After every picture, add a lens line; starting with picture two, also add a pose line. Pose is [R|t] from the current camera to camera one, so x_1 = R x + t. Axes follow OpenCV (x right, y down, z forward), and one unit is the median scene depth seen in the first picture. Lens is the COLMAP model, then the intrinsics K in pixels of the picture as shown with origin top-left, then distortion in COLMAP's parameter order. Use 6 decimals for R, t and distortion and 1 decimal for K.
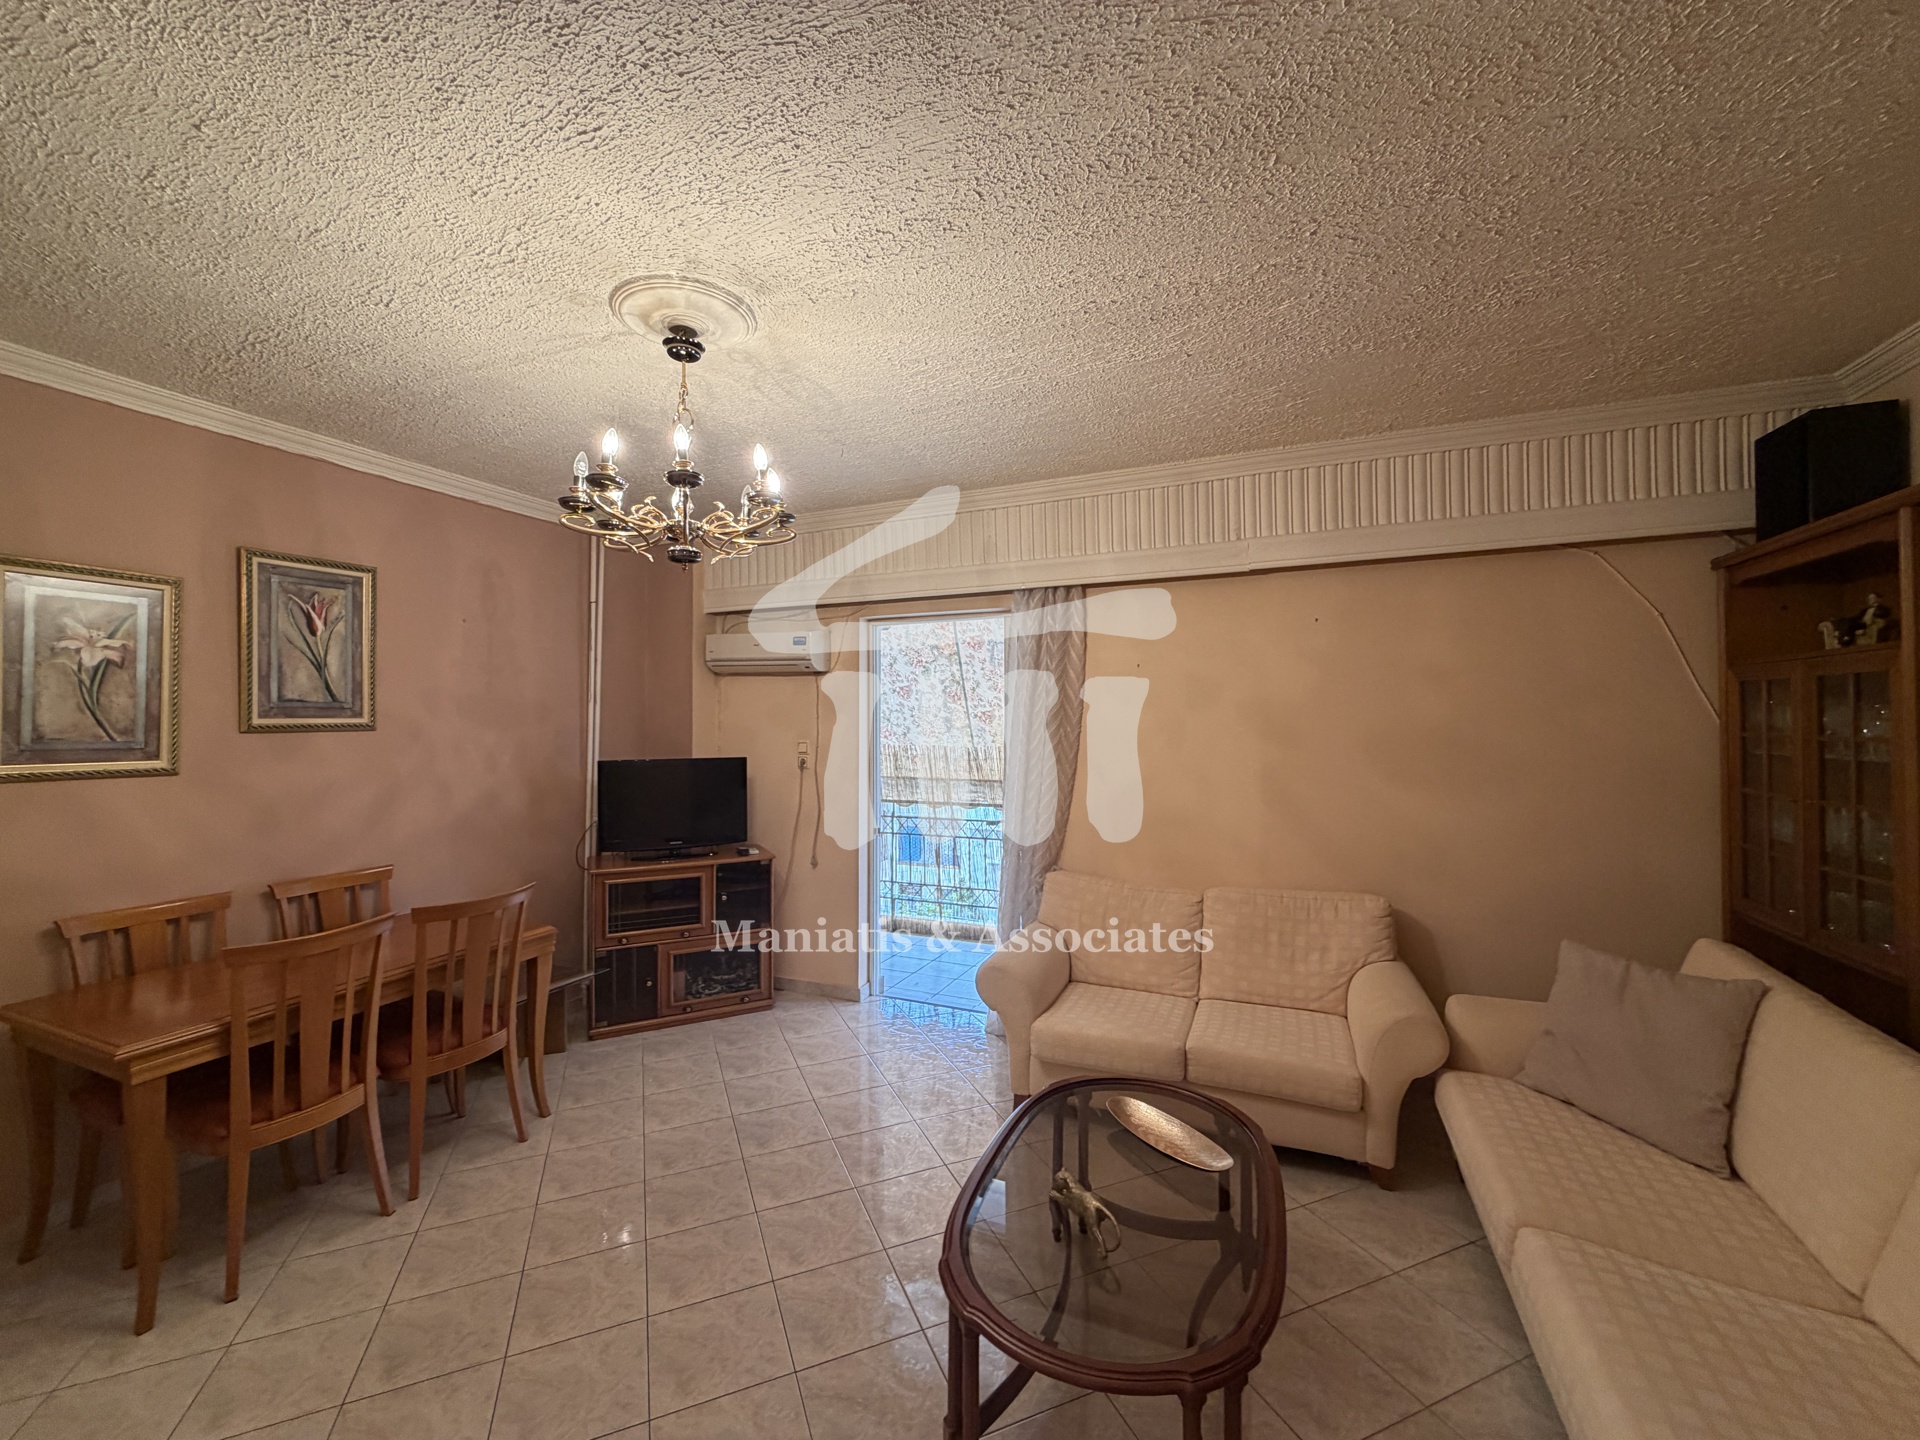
lens RADIAL K [[762.0, 0, 953.6], [0, 762.0, 720.7], [0, 0, 1]] dist [-0.000327, -0.000084]
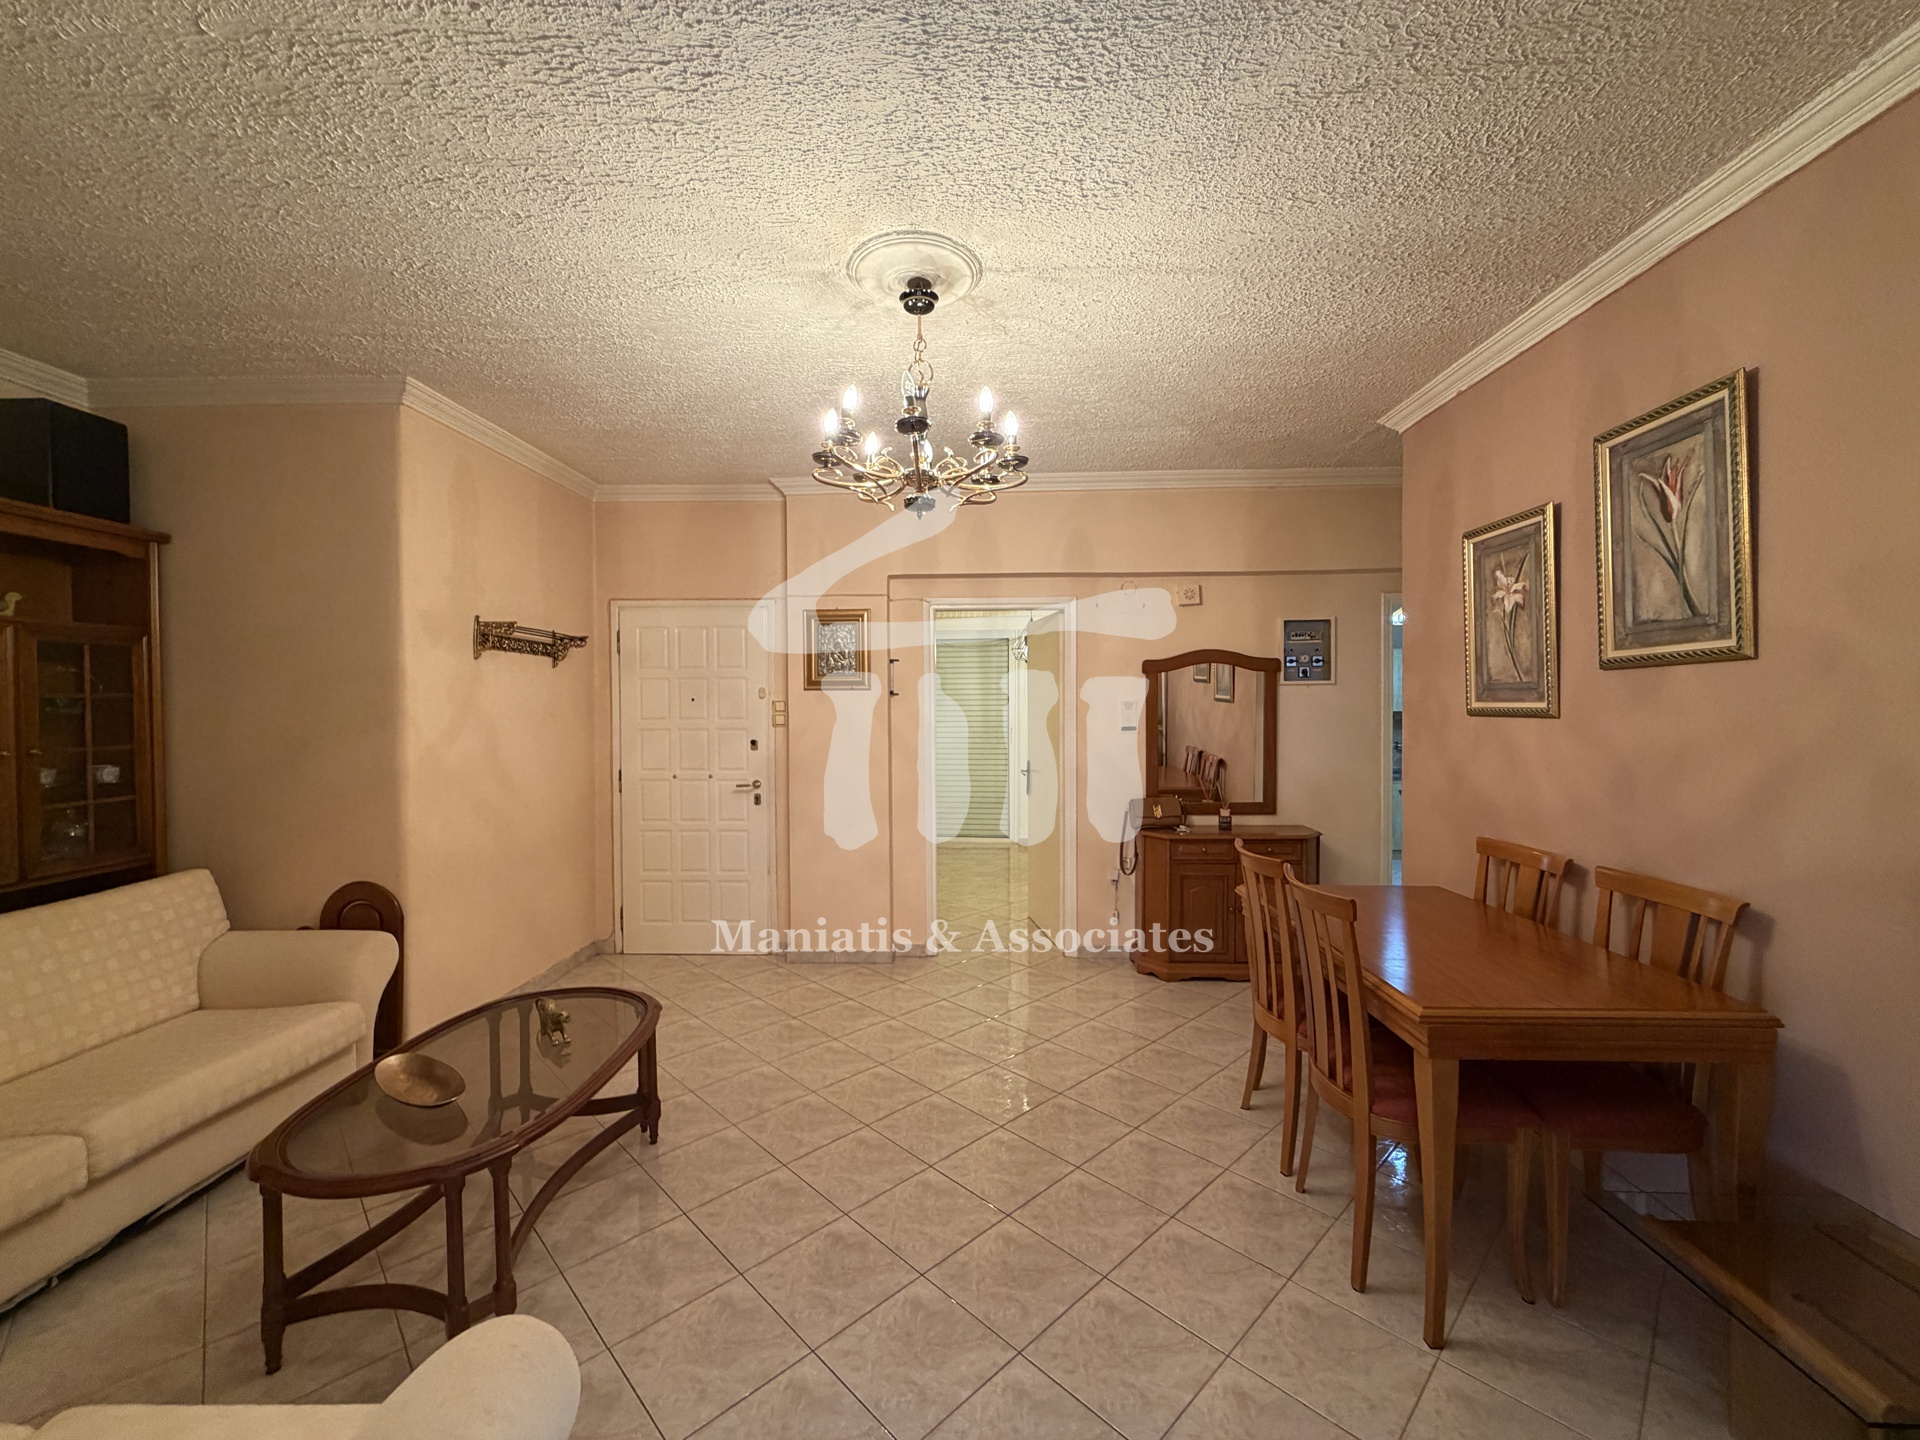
lens RADIAL K [[762.0, 0, 955.6], [0, 762.0, 711.0], [0, 0, 1]] dist [-0.000327, -0.000084]
pose [[-0.930606, 0.011758, -0.365834, -0.012510], [0.011429, 0.999930, 0.003066, 0.045524], [0.365844, -0.001328, -0.930675, 1.387257]]
